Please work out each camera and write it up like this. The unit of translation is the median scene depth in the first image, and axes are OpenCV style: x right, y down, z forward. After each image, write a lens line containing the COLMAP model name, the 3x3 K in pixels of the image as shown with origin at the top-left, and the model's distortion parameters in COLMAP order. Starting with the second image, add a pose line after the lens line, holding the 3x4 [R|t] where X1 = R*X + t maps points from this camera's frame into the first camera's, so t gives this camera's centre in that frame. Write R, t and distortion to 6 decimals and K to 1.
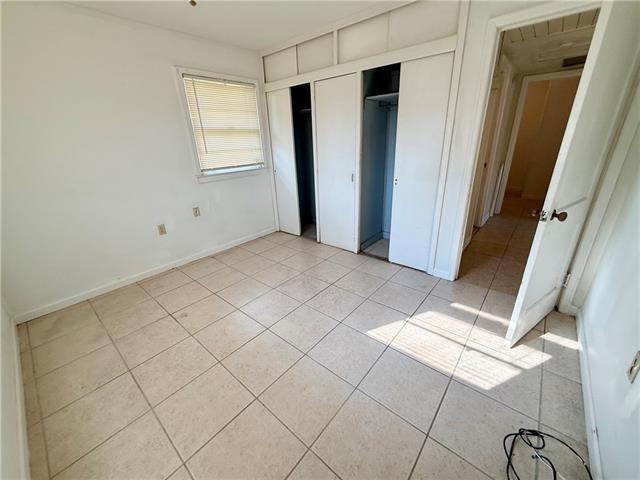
lens RADIAL K [[255.6, 0, 321.1], [0, 255.6, 241.8], [0, 0, 1]] dist [-0.007576, 0.001038]
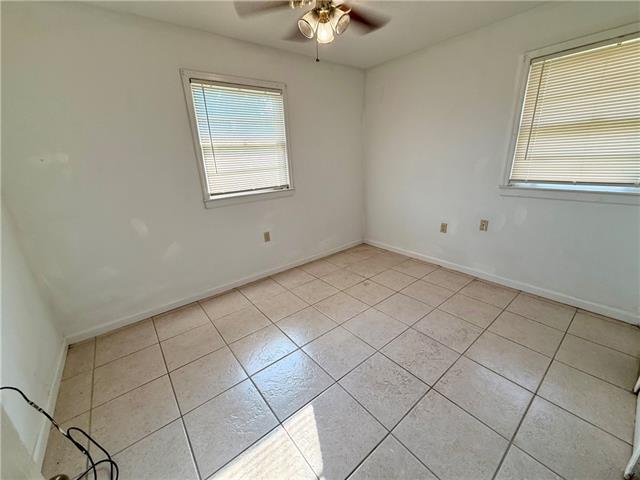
lens RADIAL K [[255.6, 0, 318.6], [0, 255.6, 241.5], [0, 0, 1]] dist [-0.007576, 0.001038]
pose [[-0.201698, 0.348634, -0.915299, 0.475046], [-0.314185, 0.862091, 0.397602, -0.257658], [0.927689, 0.367768, -0.064347, 0.599434]]
